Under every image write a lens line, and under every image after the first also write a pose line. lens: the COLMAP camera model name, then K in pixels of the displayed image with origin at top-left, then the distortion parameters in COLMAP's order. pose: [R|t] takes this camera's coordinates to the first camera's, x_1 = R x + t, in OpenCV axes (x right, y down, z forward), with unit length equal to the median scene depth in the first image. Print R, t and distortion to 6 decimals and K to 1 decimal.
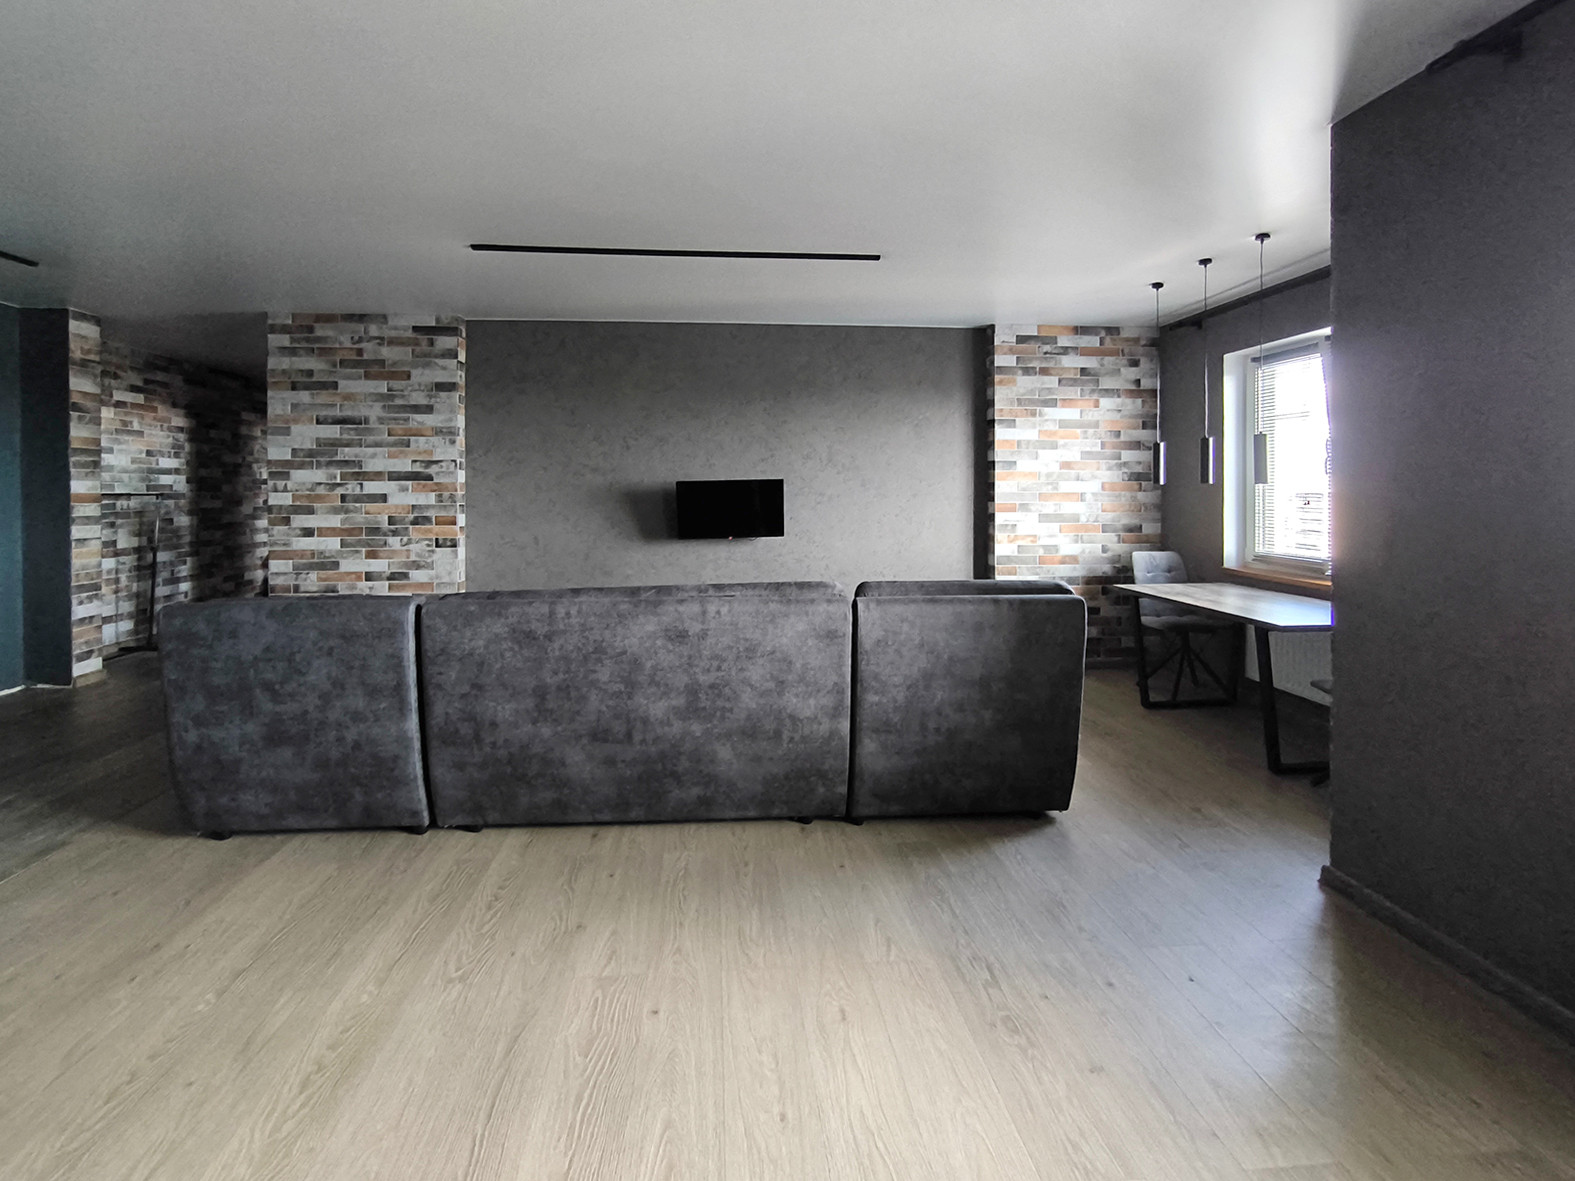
lens RADIAL K [[715.8, 0, 736.1], [0, 715.8, 497.7], [0, 0, 1]] dist [-0.009487, 0.007575]
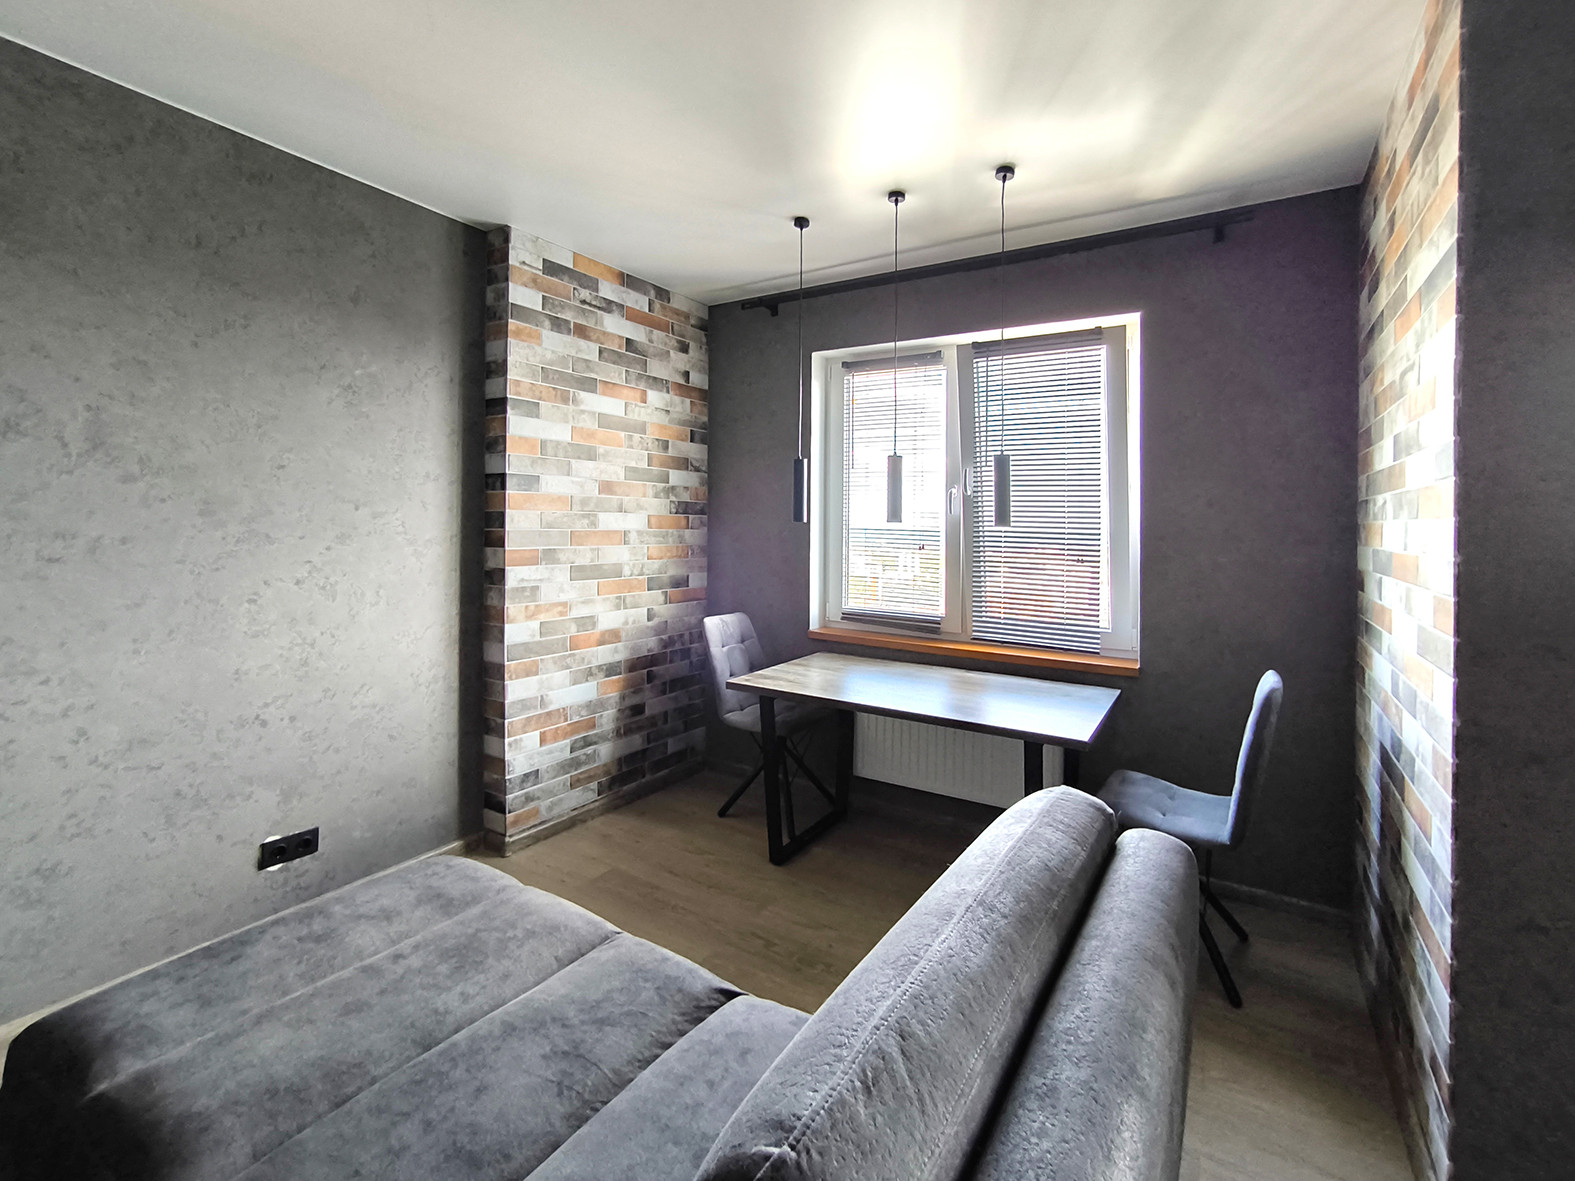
lens RADIAL K [[715.8, 0, 781.8], [0, 715.8, 521.4], [0, 0, 1]] dist [-0.009487, 0.007575]
pose [[0.603432, 0.009732, 0.797355, 0.053290], [-0.004253, 0.999951, -0.008987, -0.010741], [-0.797403, 0.002032, 0.603444, 0.515664]]
